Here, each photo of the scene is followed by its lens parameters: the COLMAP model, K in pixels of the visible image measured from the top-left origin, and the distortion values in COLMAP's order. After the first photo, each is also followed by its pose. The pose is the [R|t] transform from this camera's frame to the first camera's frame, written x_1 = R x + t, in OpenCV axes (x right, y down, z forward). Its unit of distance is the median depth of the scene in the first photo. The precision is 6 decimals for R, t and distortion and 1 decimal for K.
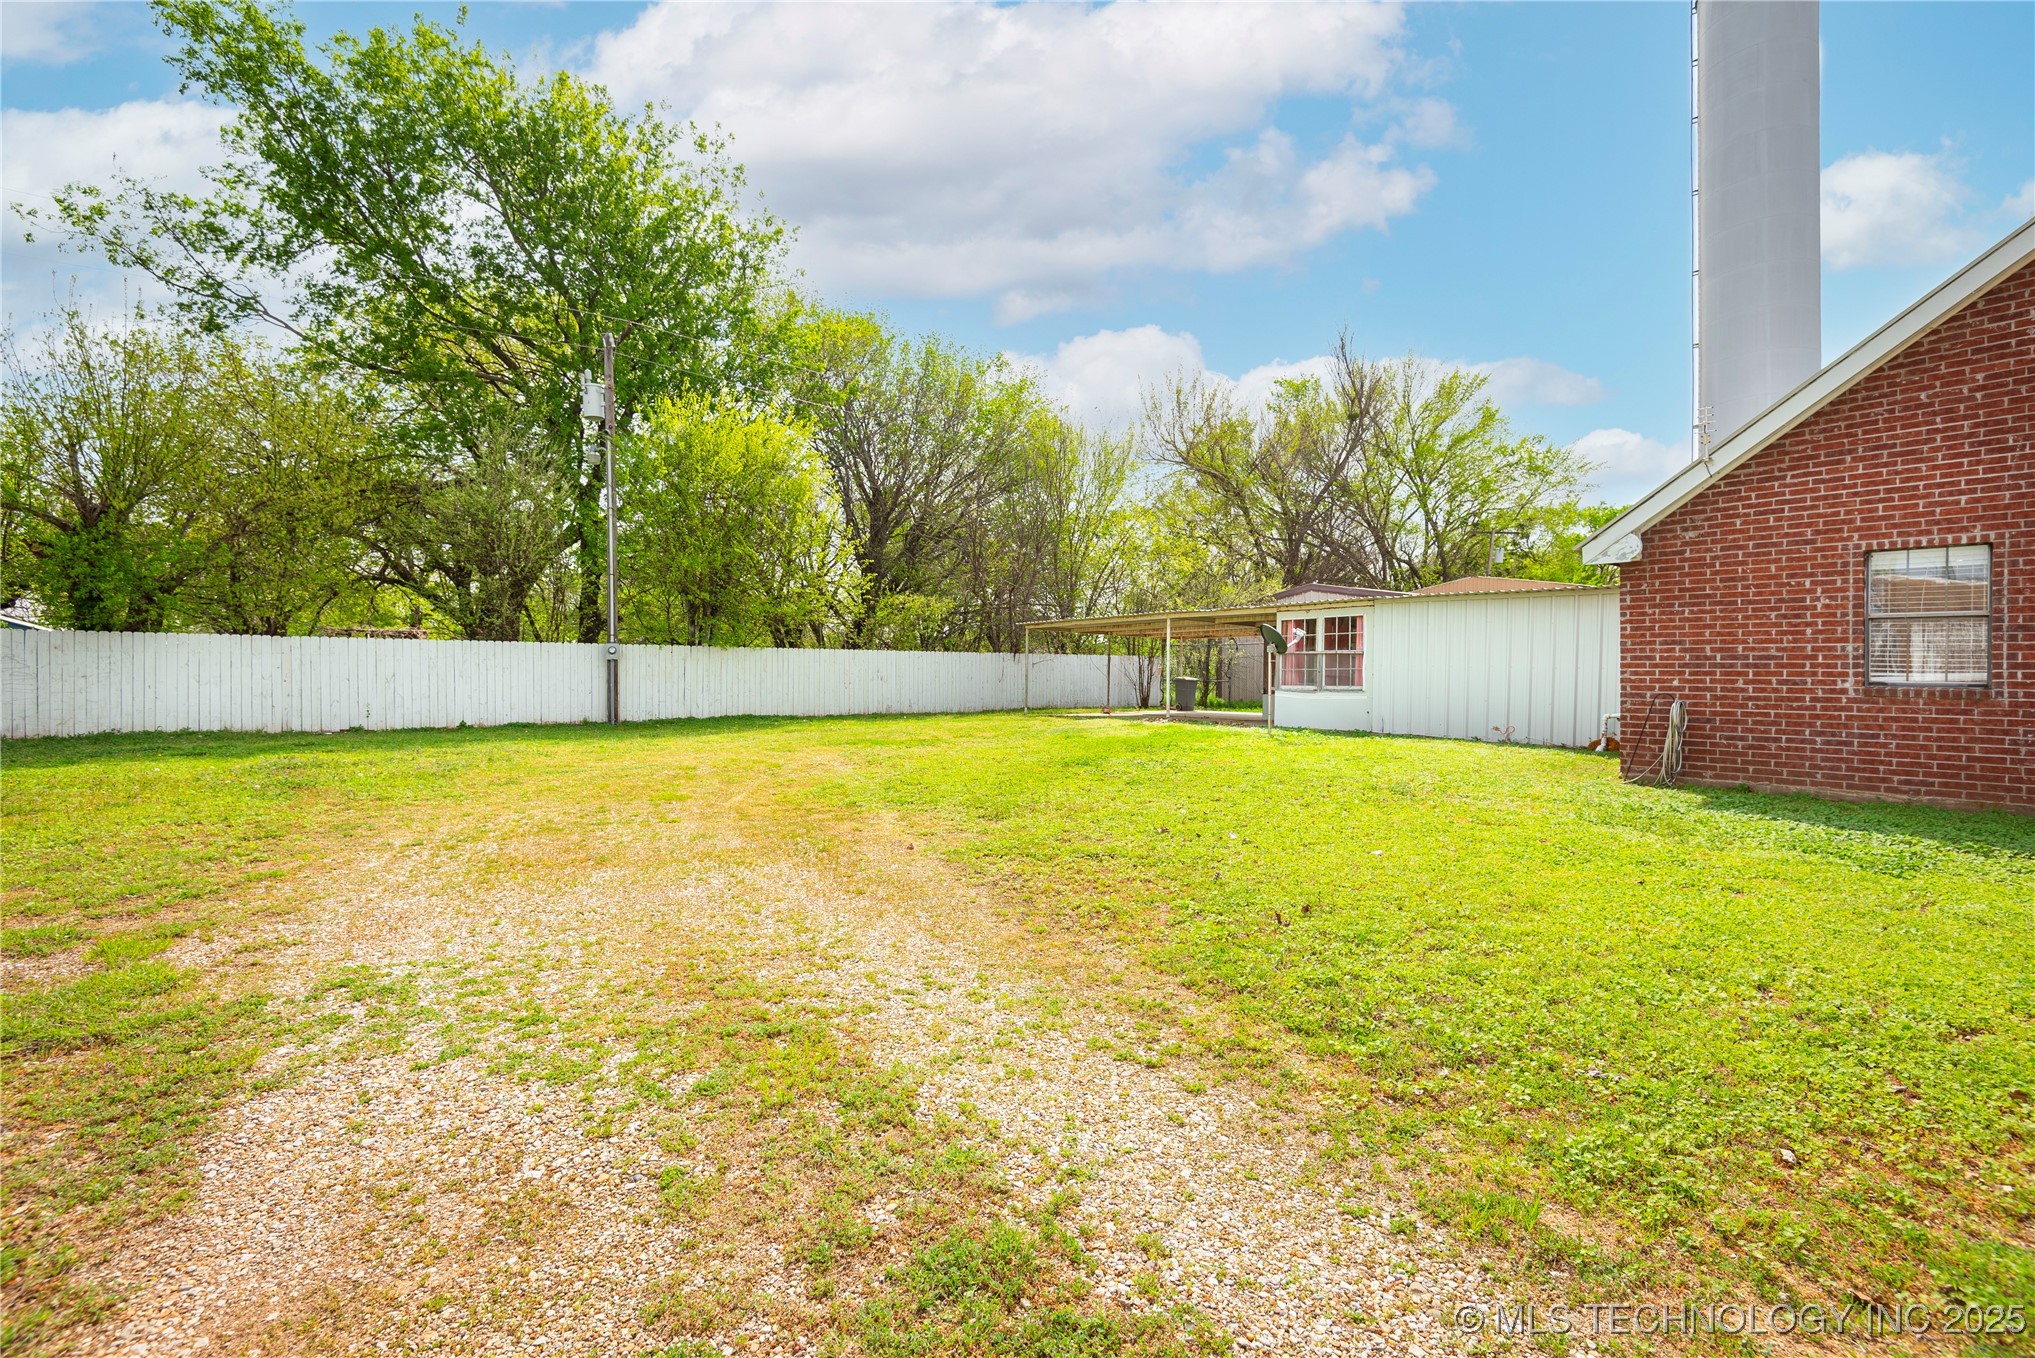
lens RADIAL K [[917.5, 0, 1009.4], [0, 917.5, 678.6], [0, 0, 1]] dist [0.029489, -0.017433]
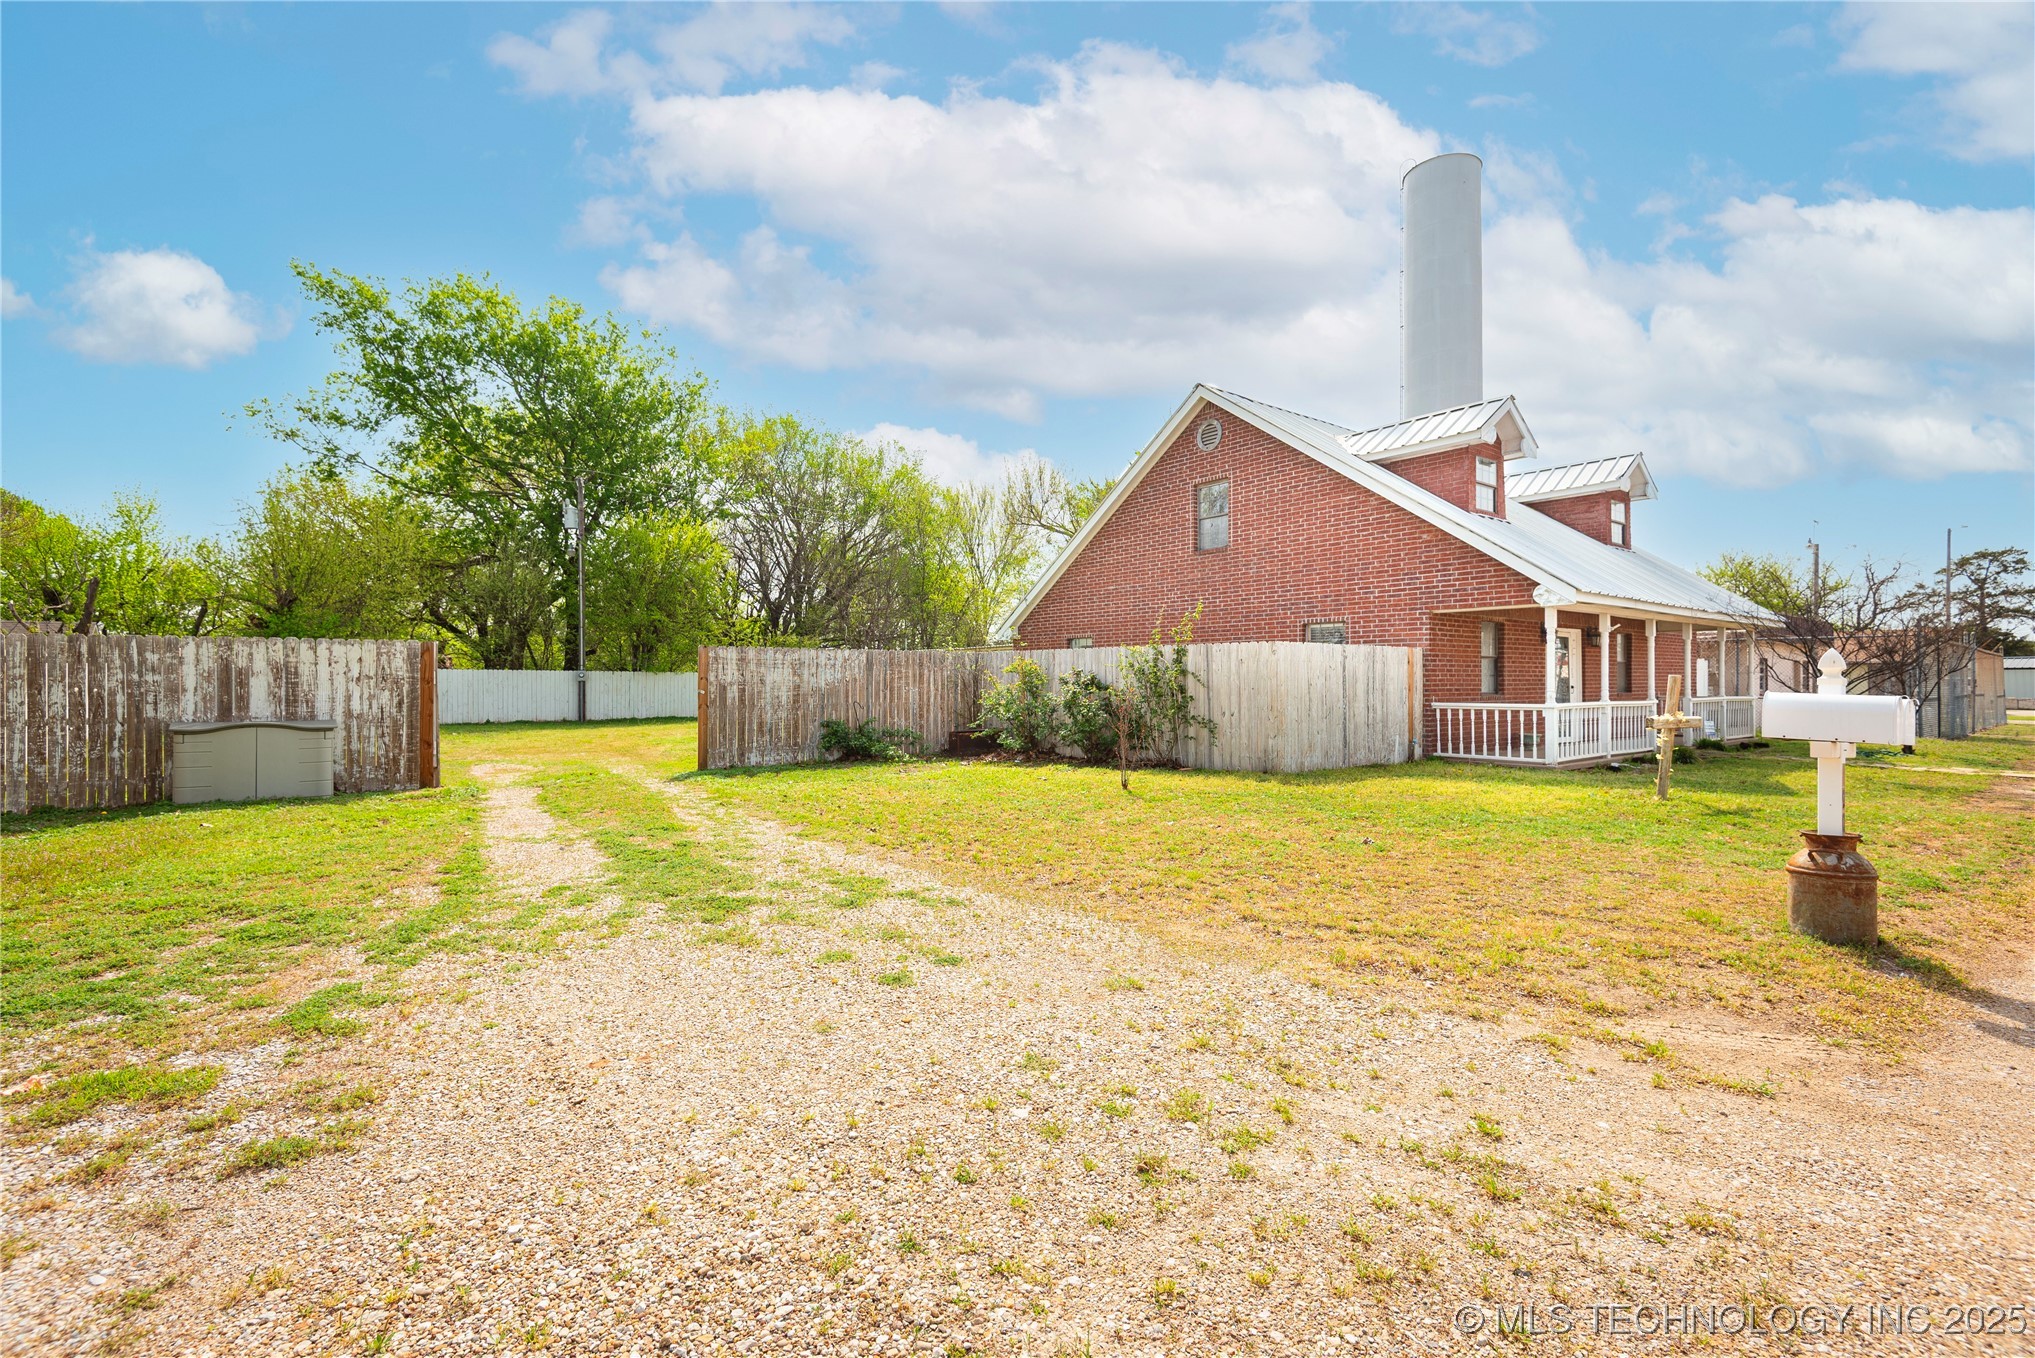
lens RADIAL K [[917.5, 0, 1005.9], [0, 917.5, 682.4], [0, 0, 1]] dist [0.029489, -0.017433]
pose [[0.999907, -0.006155, -0.012150, 0.295049], [0.005946, 0.999835, -0.017150, 0.012308], [0.012253, 0.017077, 0.999779, -0.534717]]
